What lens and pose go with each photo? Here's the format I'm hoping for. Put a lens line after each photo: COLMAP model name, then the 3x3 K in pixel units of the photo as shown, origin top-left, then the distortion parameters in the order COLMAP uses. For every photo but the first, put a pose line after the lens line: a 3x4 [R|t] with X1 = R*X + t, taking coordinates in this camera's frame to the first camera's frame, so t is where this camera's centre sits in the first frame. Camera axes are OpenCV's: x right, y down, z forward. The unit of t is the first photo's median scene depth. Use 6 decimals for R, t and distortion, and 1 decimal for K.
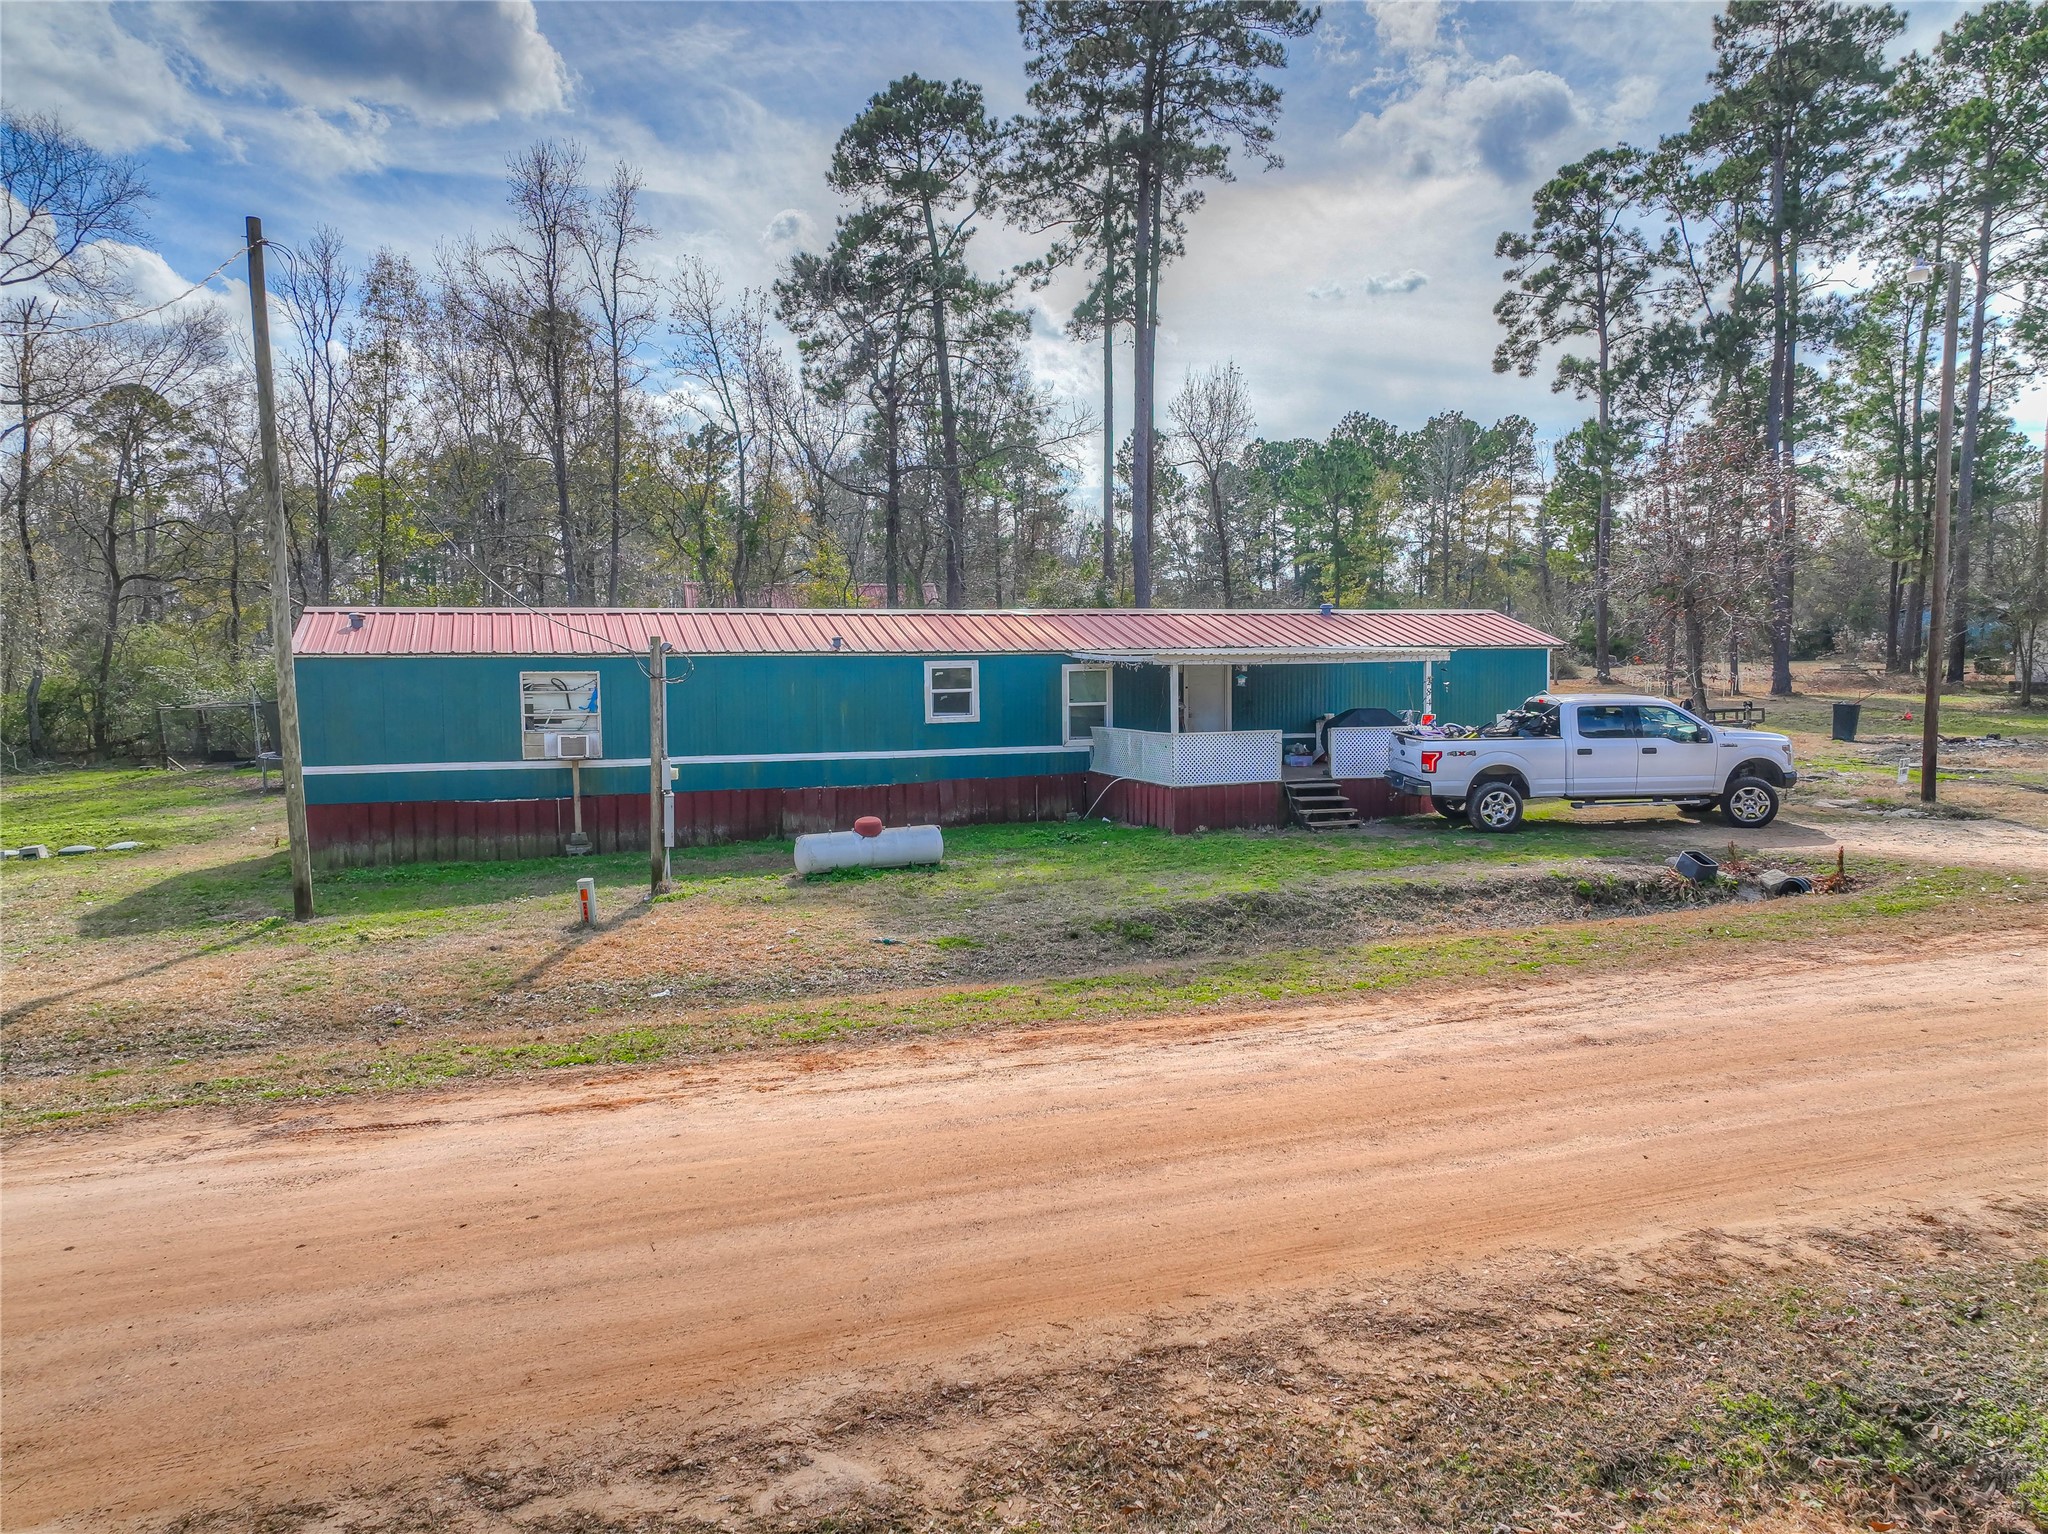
lens RADIAL K [[1440.2, 0, 1022.9], [0, 1440.2, 770.9], [0, 0, 1]] dist [0.007634, 0.026814]
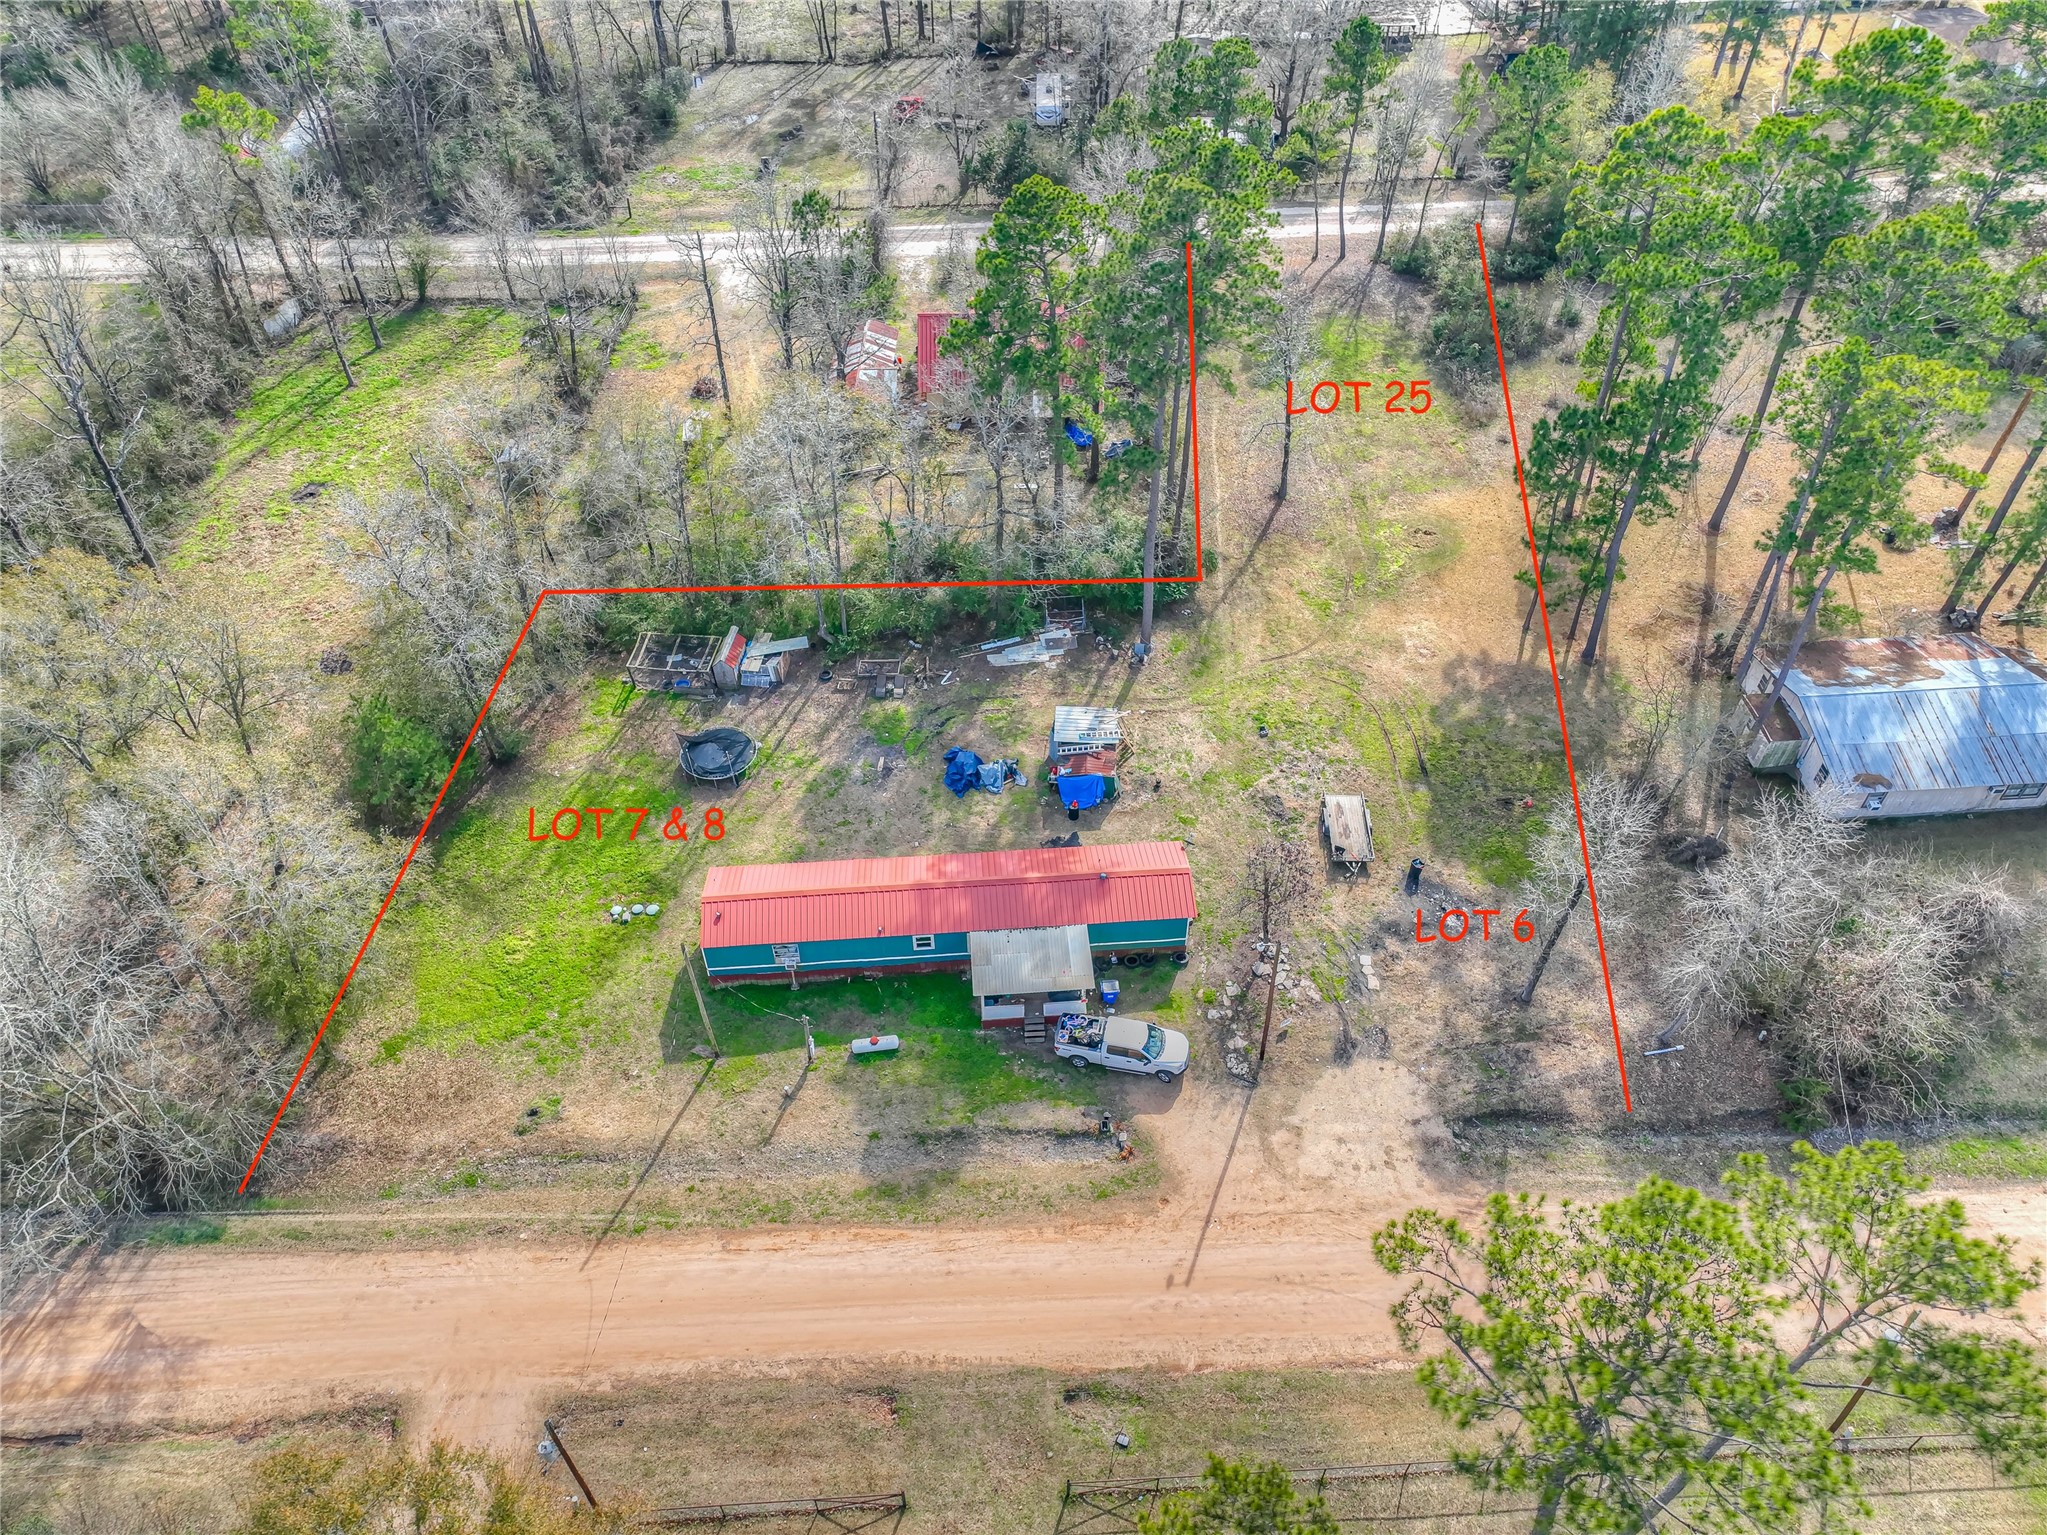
lens RADIAL K [[1439.5, 0, 1028.7], [0, 1439.5, 766.6], [0, 0, 1]] dist [0.007634, 0.026814]
pose [[0.966894, 0.177458, -0.183370, 0.614309], [-0.019187, 0.767120, 0.641217, -2.171107], [0.254455, -0.616471, 0.745128, -0.811881]]
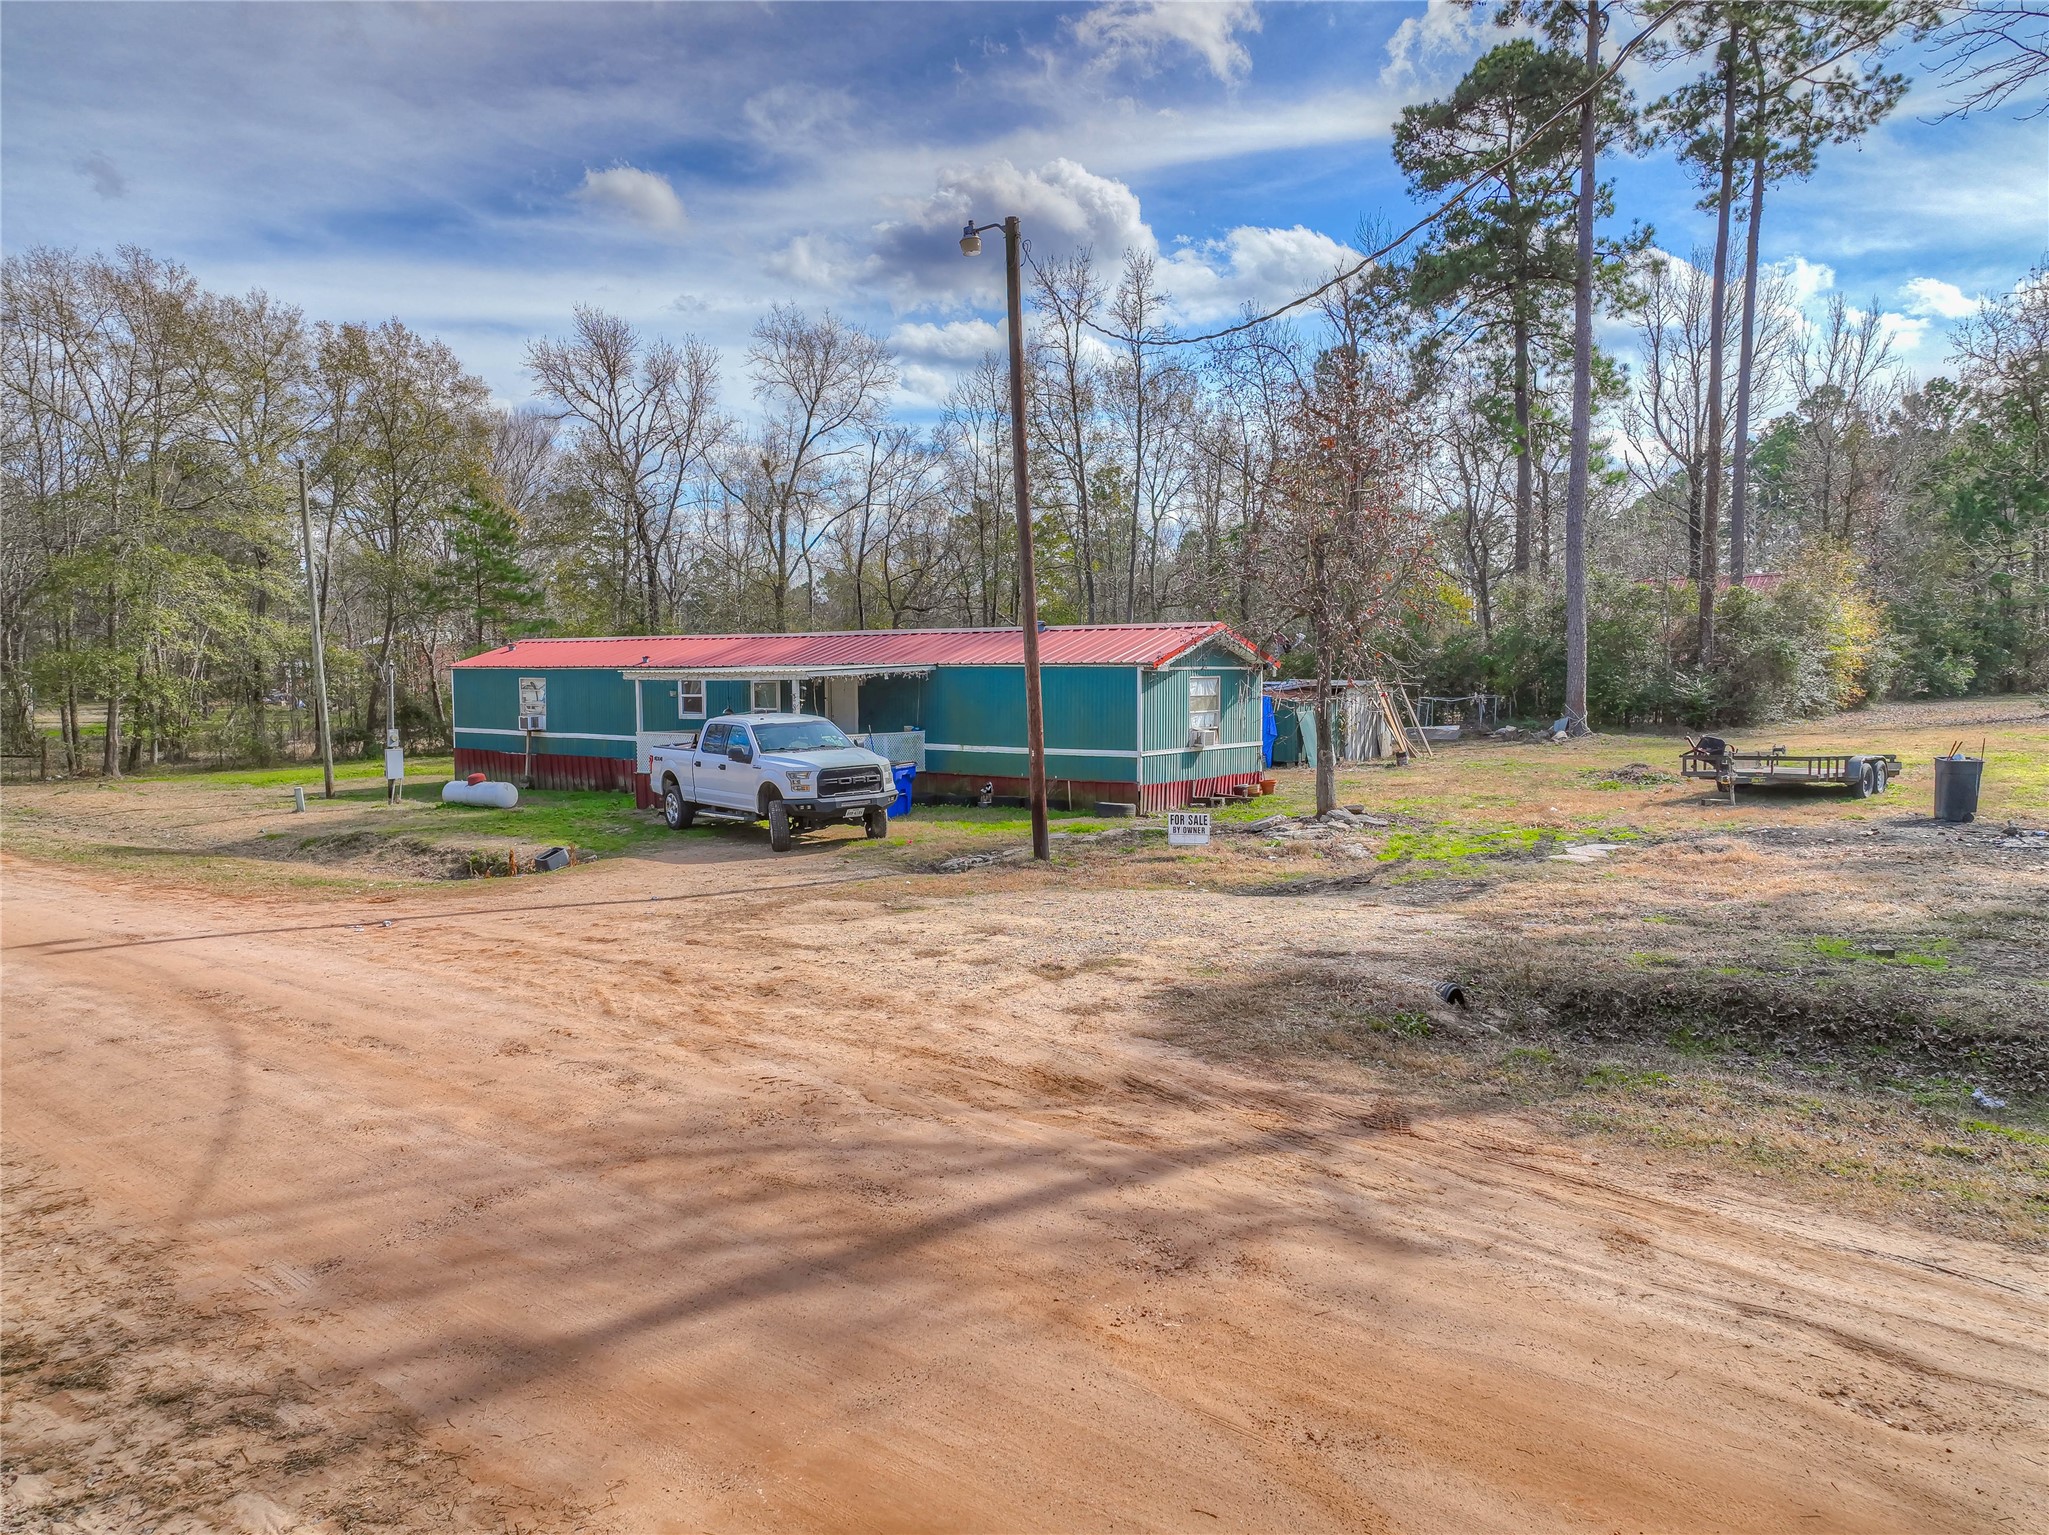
lens RADIAL K [[1440.9, 0, 1027.7], [0, 1440.9, 770.3], [0, 0, 1]] dist [0.007634, 0.026814]
pose [[0.550311, 0.068146, -0.832174, 1.336403], [-0.060341, 0.997304, 0.041765, -0.064317], [0.832777, 0.027231, 0.552939, 0.537835]]
